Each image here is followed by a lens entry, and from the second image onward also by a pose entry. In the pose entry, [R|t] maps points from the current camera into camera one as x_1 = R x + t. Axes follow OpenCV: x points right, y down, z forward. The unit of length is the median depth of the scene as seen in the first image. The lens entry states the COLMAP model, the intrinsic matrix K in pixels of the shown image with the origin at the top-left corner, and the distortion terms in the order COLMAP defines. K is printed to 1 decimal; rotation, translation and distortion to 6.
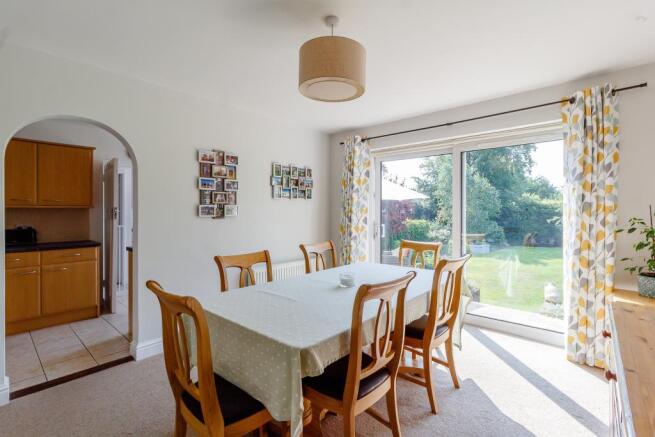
lens RADIAL K [[305.1, 0, 327.3], [0, 305.1, 216.7], [0, 0, 1]] dist [0.000669, 0.000035]
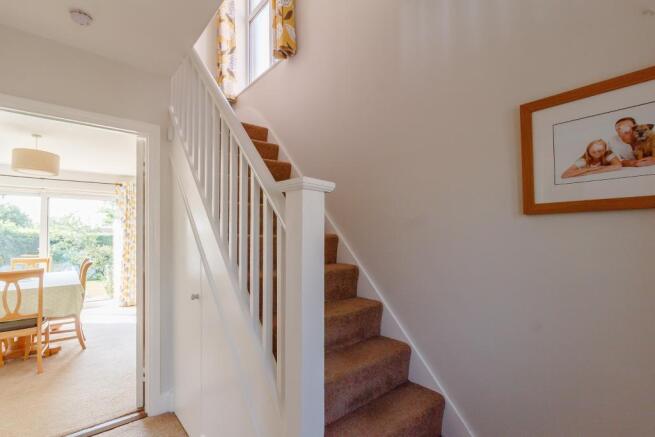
lens RADIAL K [[305.1, 0, 327.3], [0, 305.1, 216.7], [0, 0, 1]] dist [0.000669, 0.000035]
pose [[0.140366, 0.064018, 0.988028, -0.171143], [0.030143, 0.997169, -0.068892, 0.004790], [-0.989641, 0.039452, 0.138039, -0.112336]]
